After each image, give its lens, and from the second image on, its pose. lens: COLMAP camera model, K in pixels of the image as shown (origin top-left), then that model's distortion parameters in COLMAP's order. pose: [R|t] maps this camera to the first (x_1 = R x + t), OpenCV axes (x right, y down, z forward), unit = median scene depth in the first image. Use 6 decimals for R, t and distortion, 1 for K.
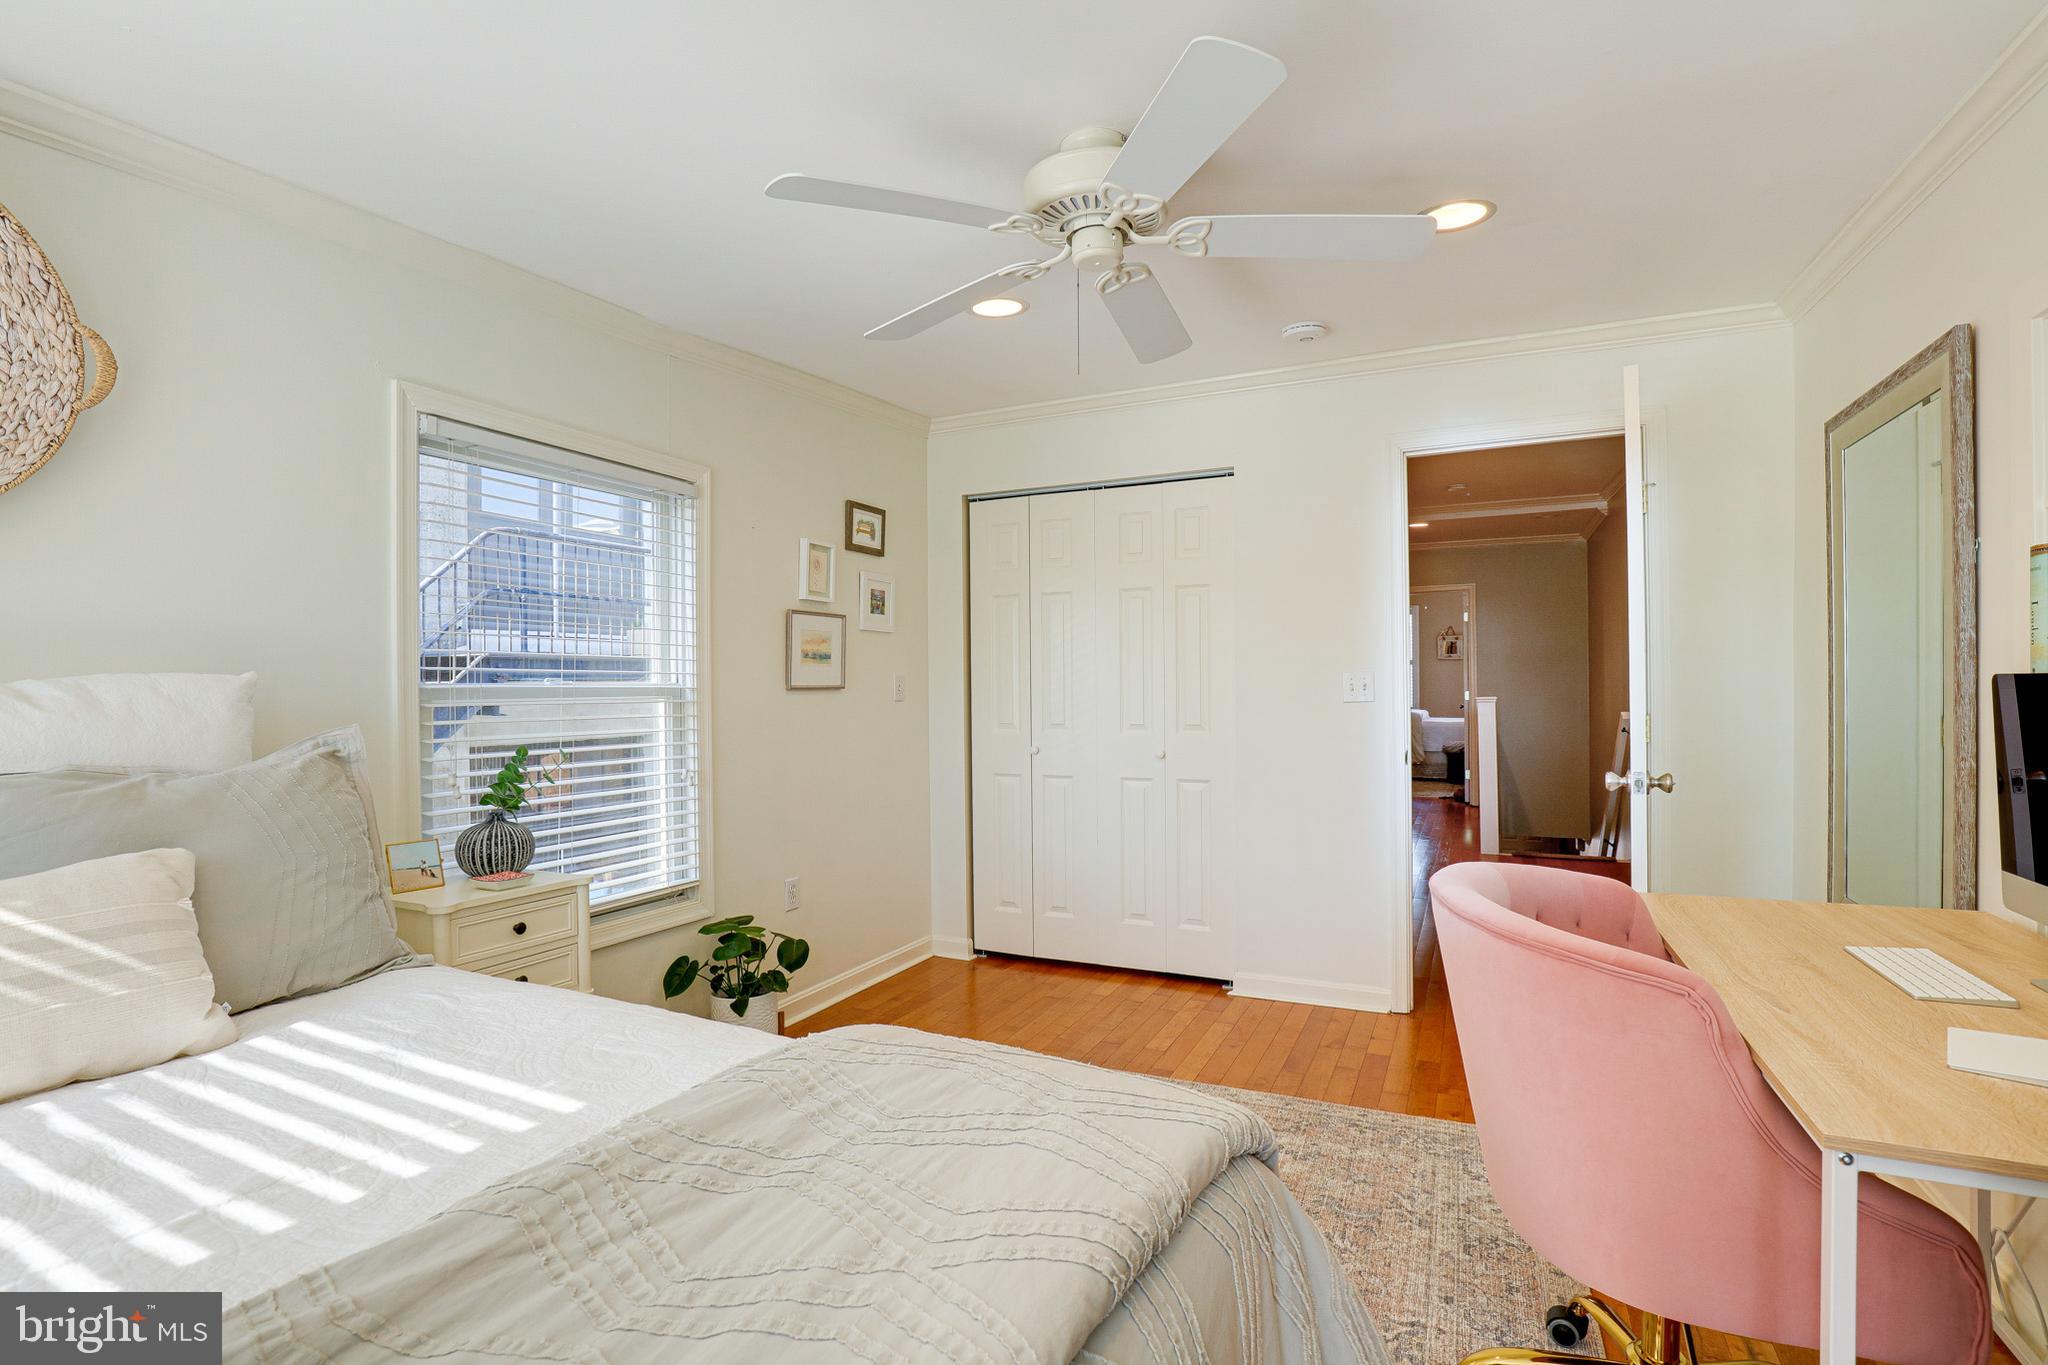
lens RADIAL K [[944.8, 0, 1059.2], [0, 944.8, 687.2], [0, 0, 1]] dist [-0.037889, 0.008083]
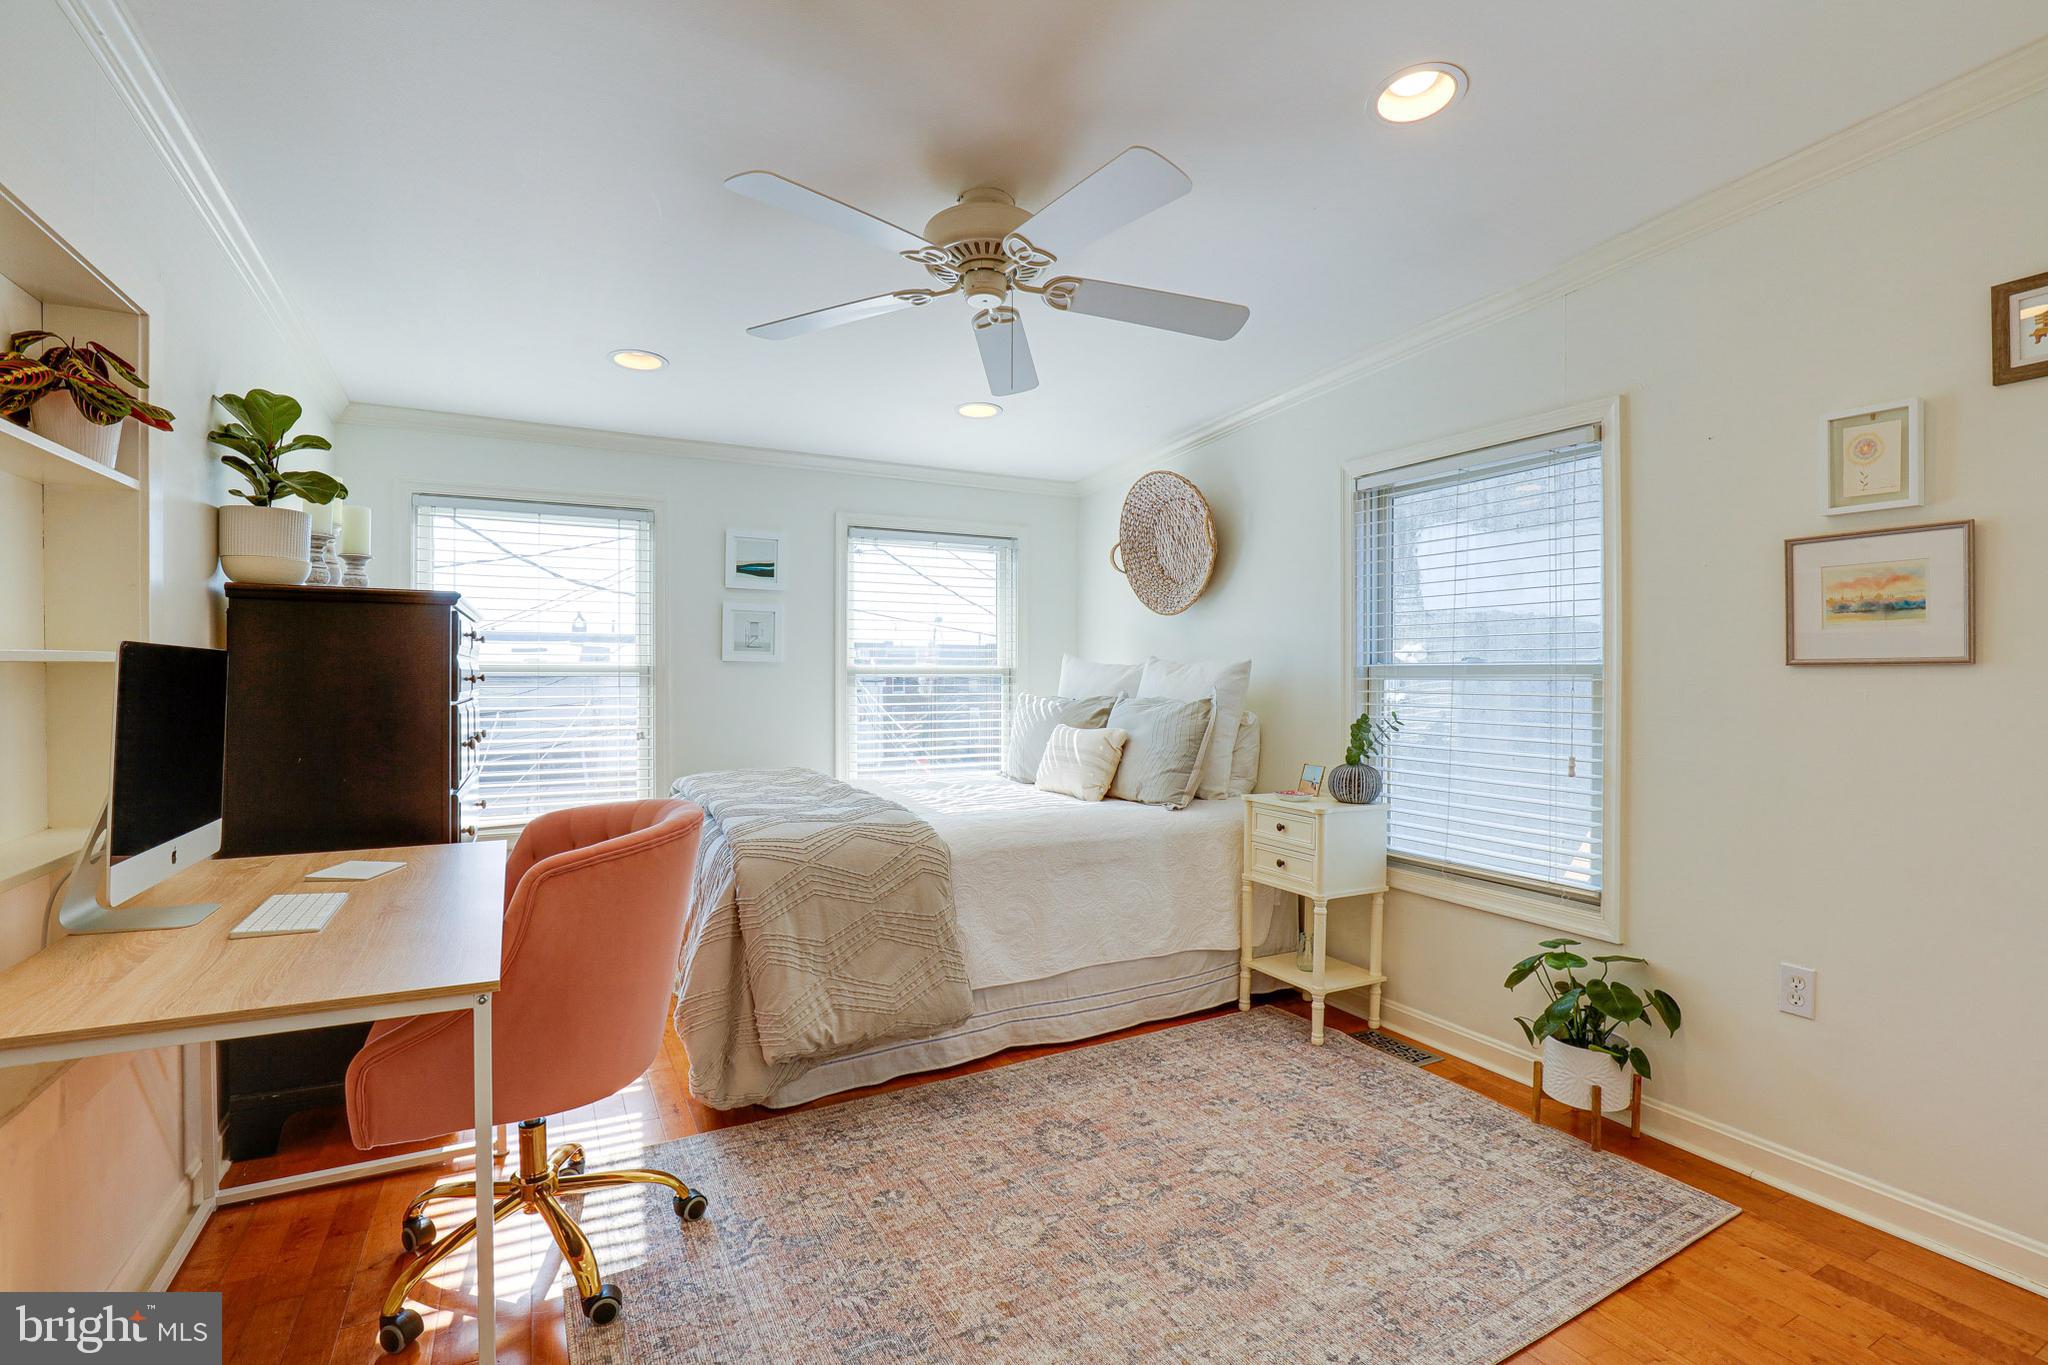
lens RADIAL K [[944.8, 0, 1027.8], [0, 944.8, 681.7], [0, 0, 1]] dist [-0.037889, 0.008083]
pose [[-0.613080, 0.010412, -0.789952, 0.592329], [0.001861, 0.999929, 0.011736, 0.005657], [0.790019, 0.005725, -0.613056, 1.110797]]
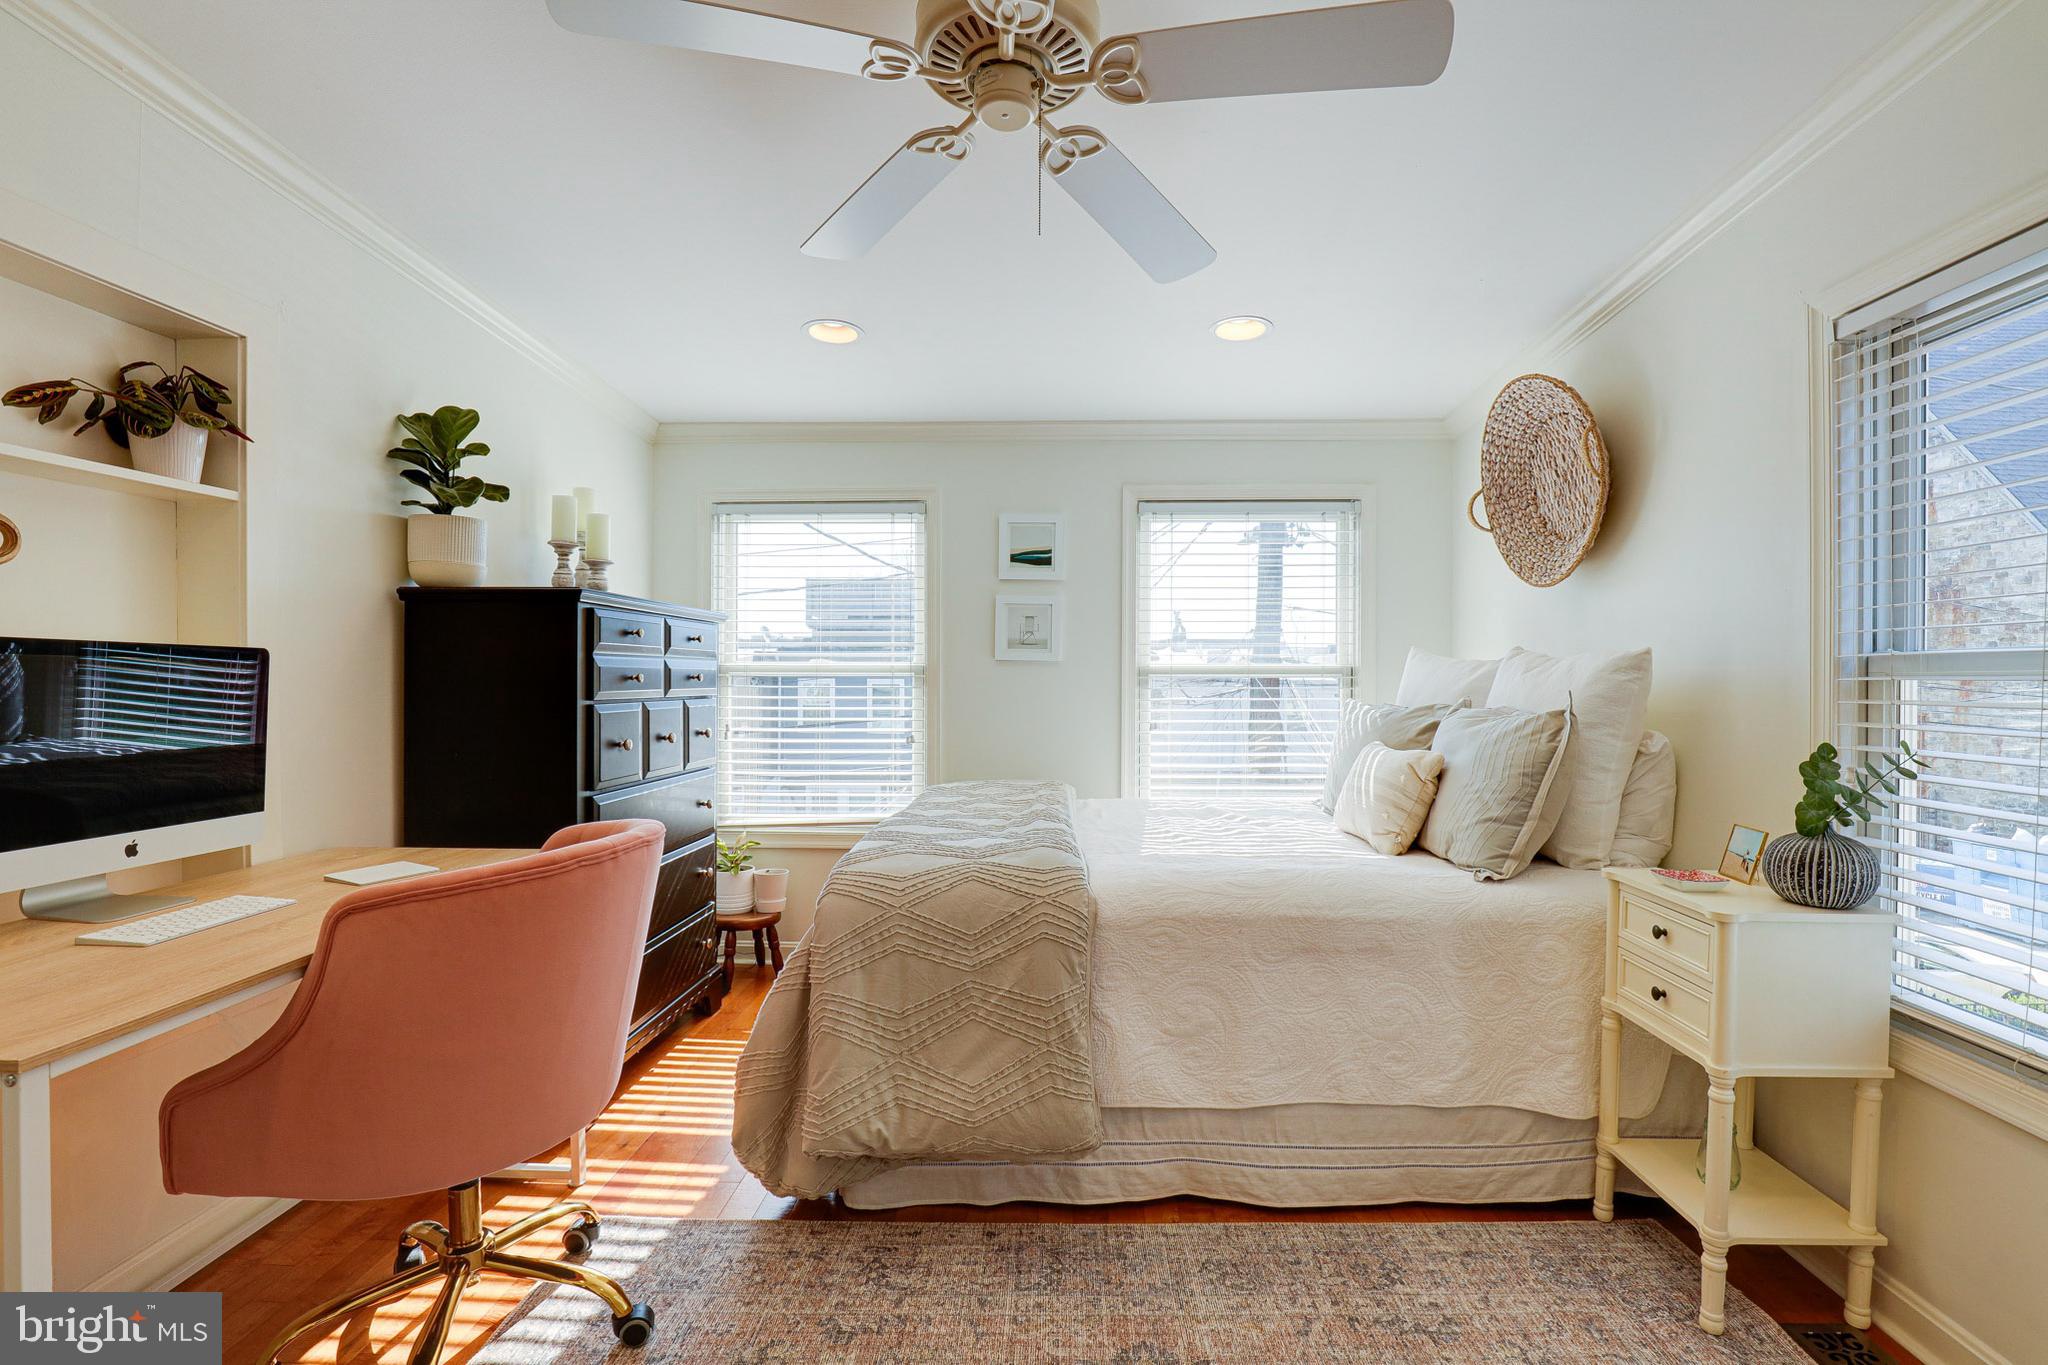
lens RADIAL K [[944.8, 0, 1035.3], [0, 944.8, 683.7], [0, 0, 1]] dist [-0.037889, 0.008083]
pose [[-0.924808, 0.006565, -0.380377, 0.200509], [0.003886, 0.999962, 0.007811, 0.012284], [0.380414, 0.005746, -0.924799, 1.095354]]
